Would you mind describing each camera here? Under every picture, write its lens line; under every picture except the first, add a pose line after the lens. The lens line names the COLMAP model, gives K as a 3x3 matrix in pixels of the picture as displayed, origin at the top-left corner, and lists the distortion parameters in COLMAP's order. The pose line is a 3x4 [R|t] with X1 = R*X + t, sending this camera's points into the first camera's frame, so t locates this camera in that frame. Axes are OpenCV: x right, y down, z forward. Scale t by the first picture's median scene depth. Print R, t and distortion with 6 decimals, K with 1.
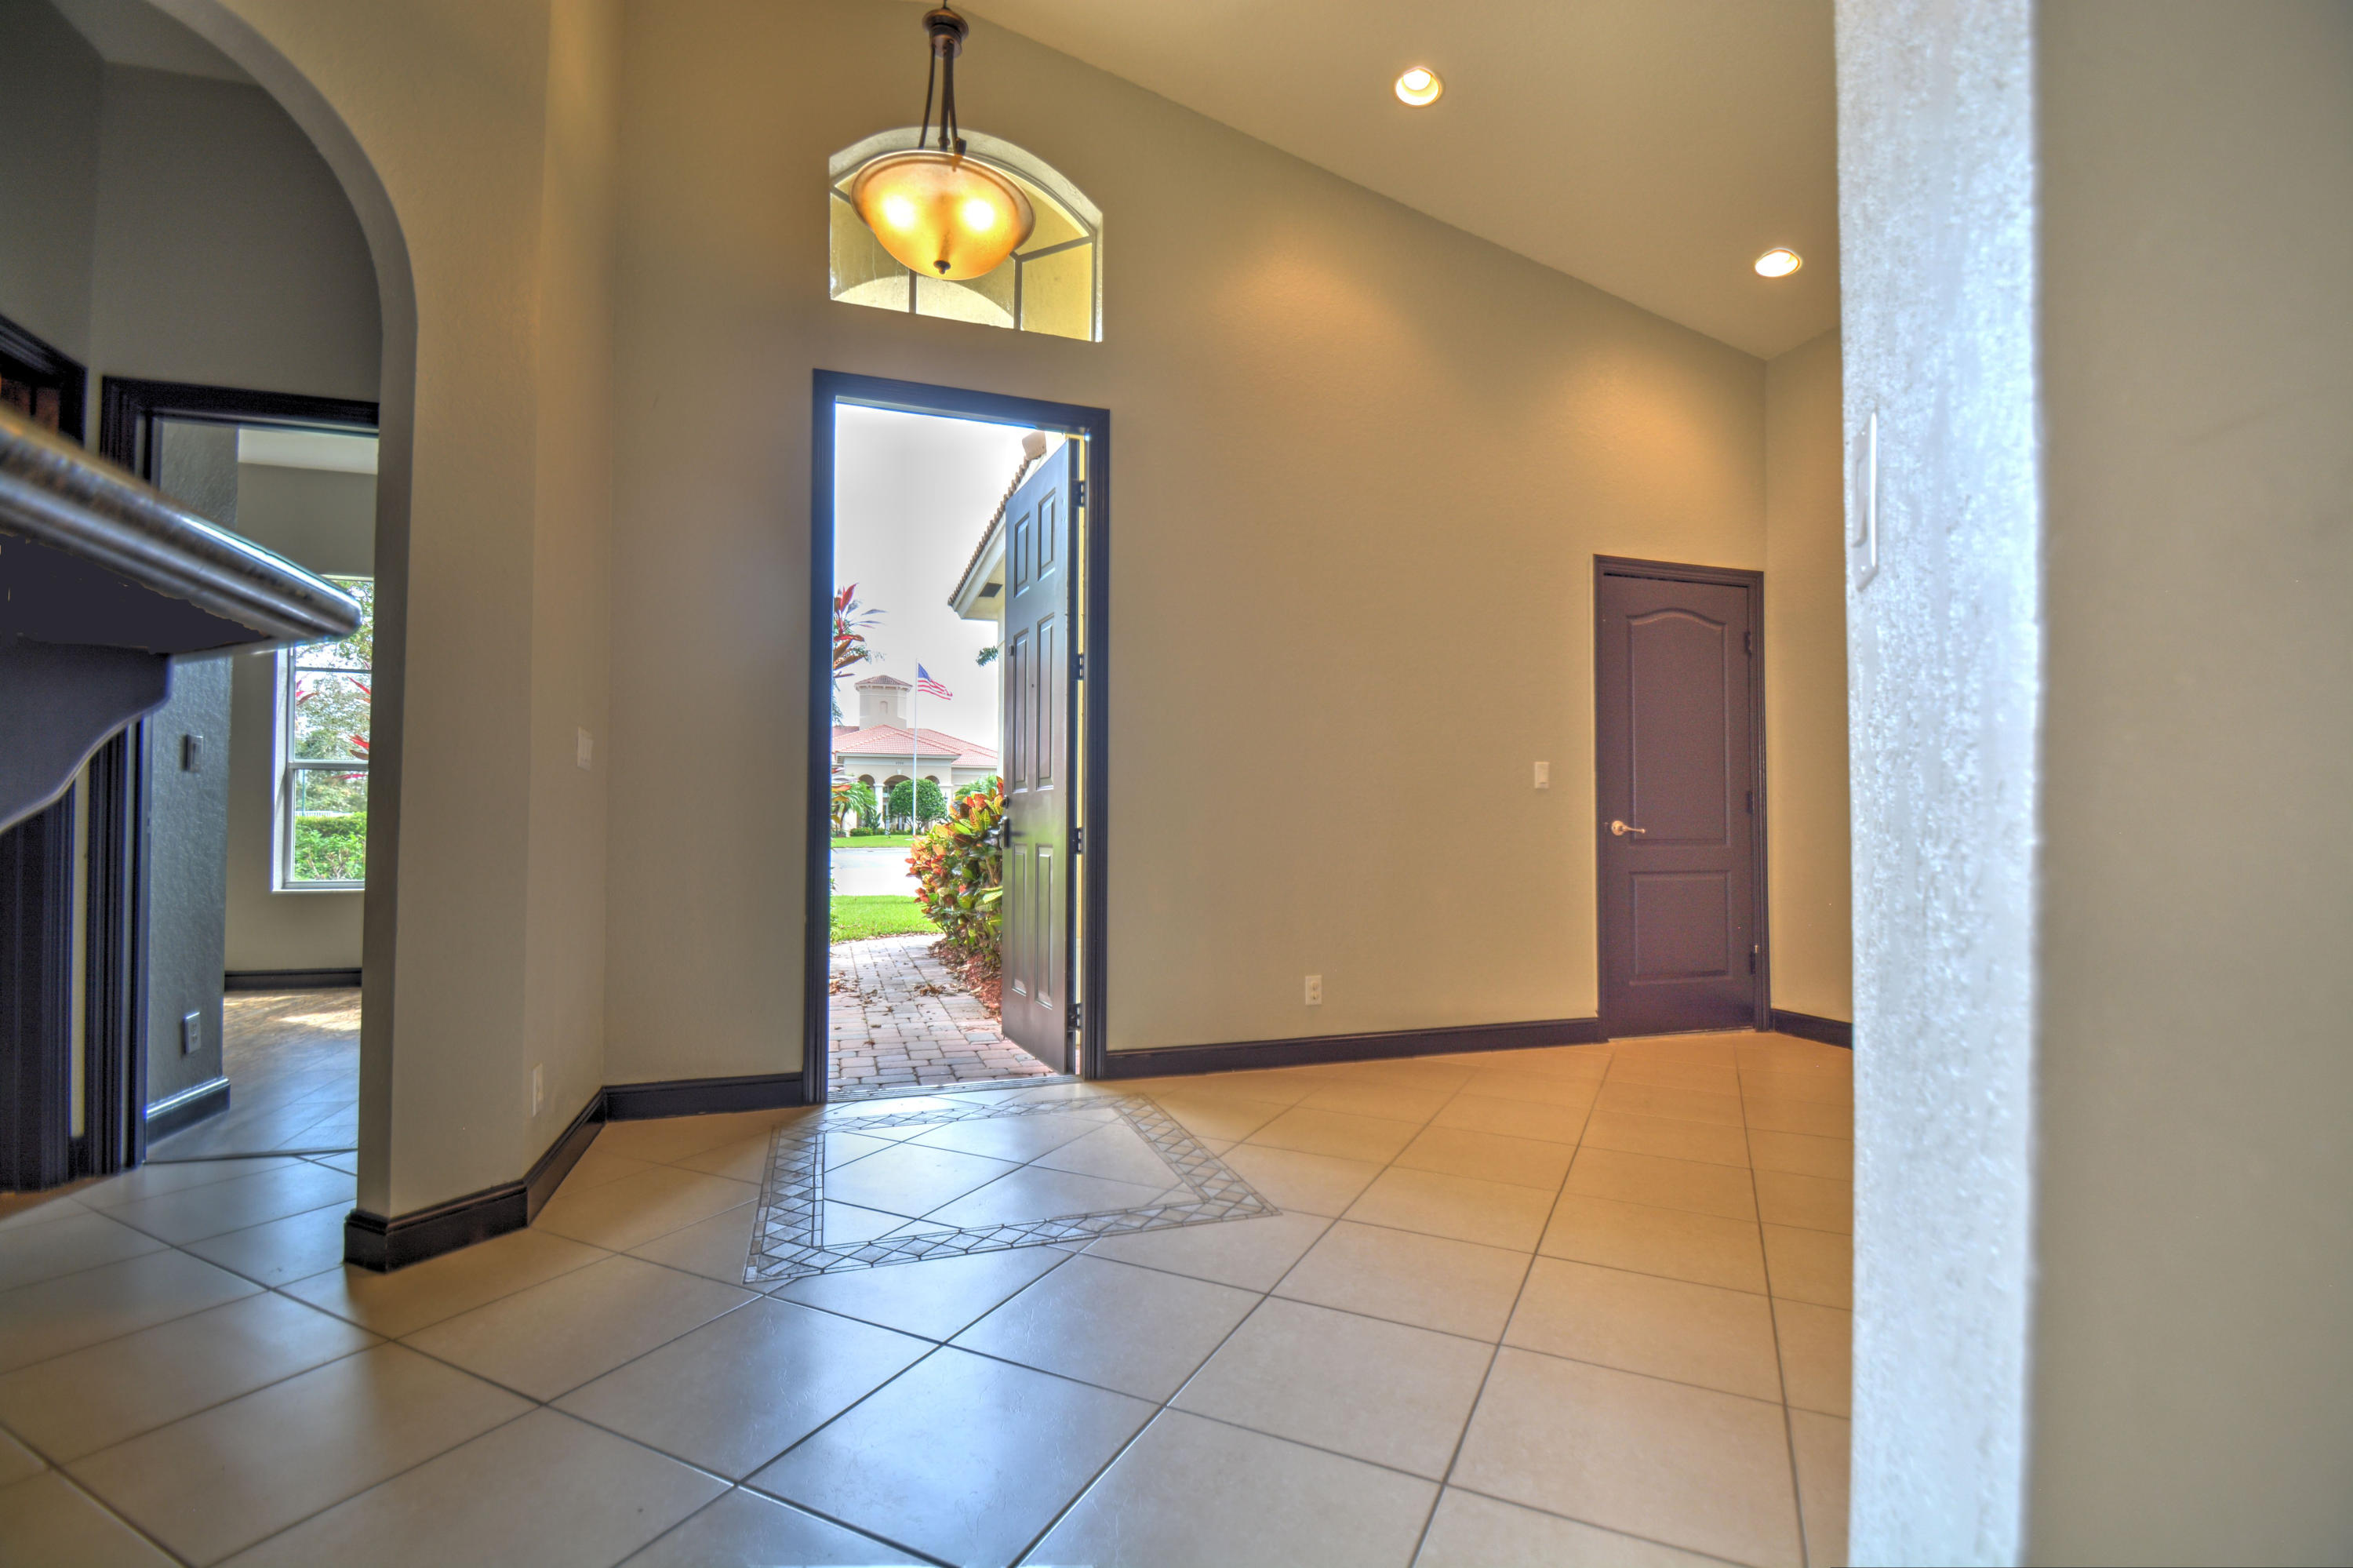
lens RADIAL K [[1025.7, 0, 1178.8], [0, 1025.7, 799.1], [0, 0, 1]] dist [-0.003193, -0.000613]
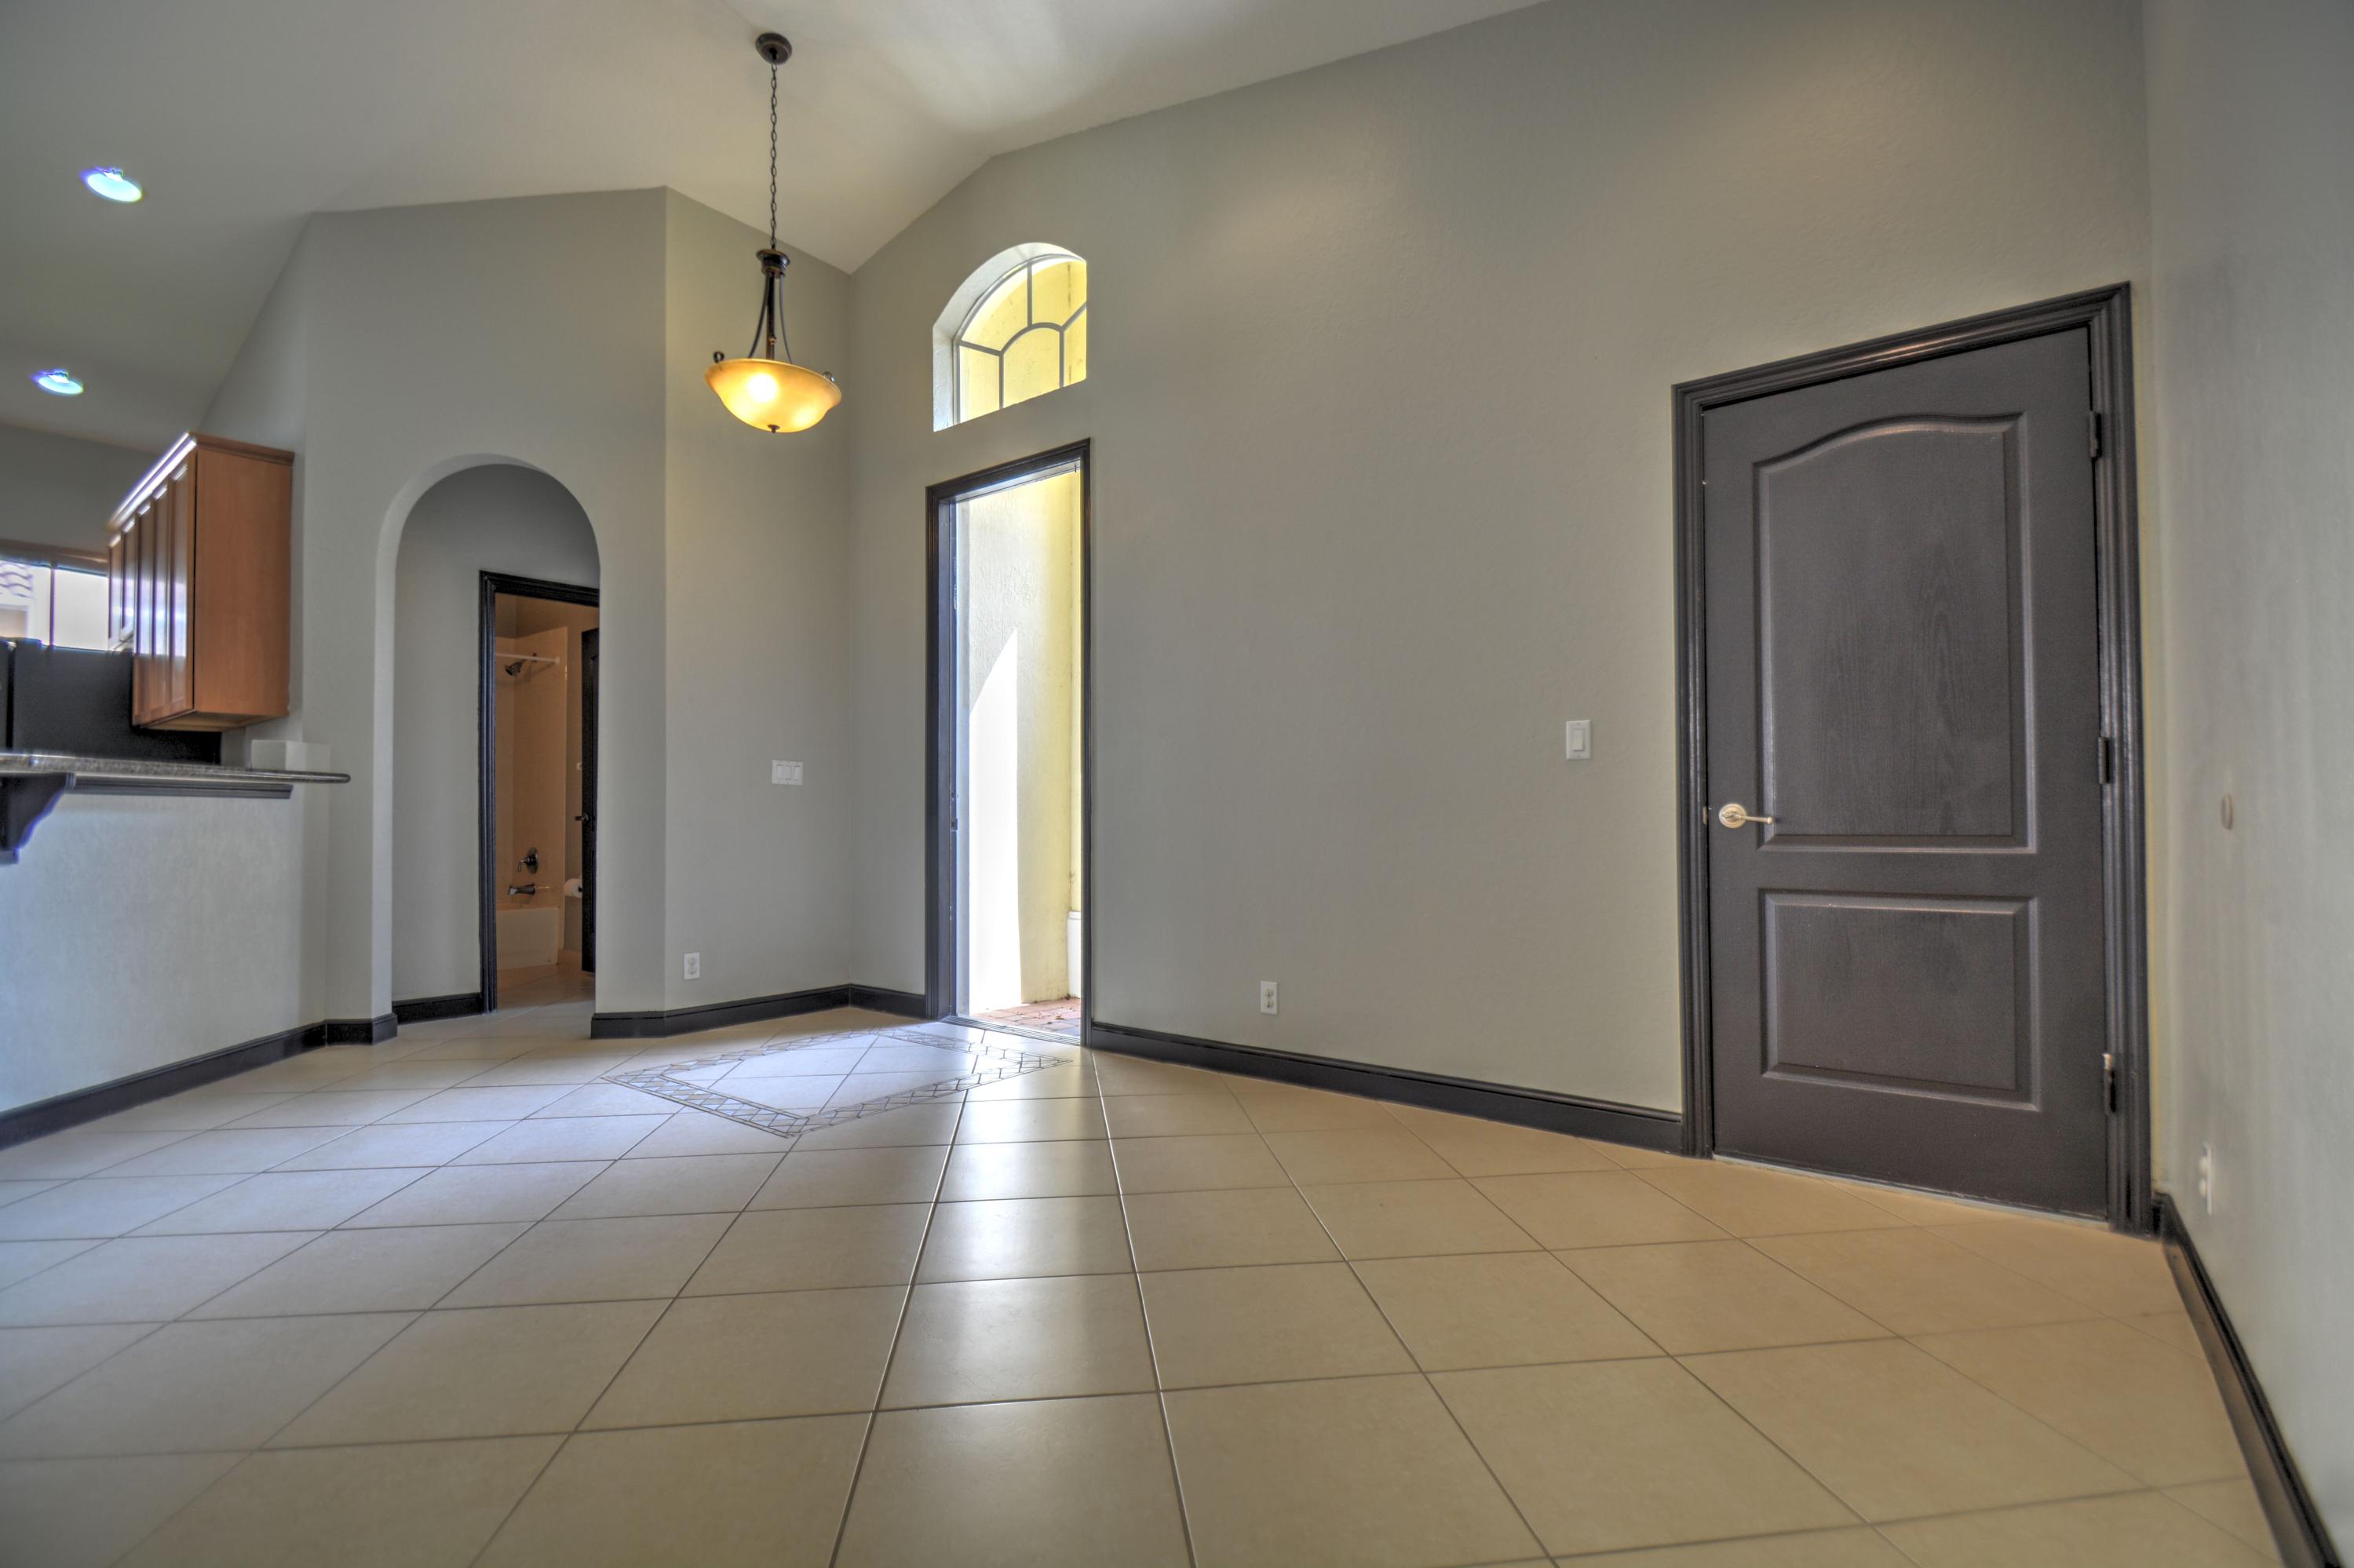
lens RADIAL K [[1026.0, 0, 1178.2], [0, 1026.0, 796.6], [0, 0, 1]] dist [-0.003193, -0.000613]
pose [[0.566750, -0.019648, -0.823656, 0.767221], [0.030241, 0.999538, -0.003035, 0.008516], [0.823335, -0.023188, 0.567082, 0.389731]]
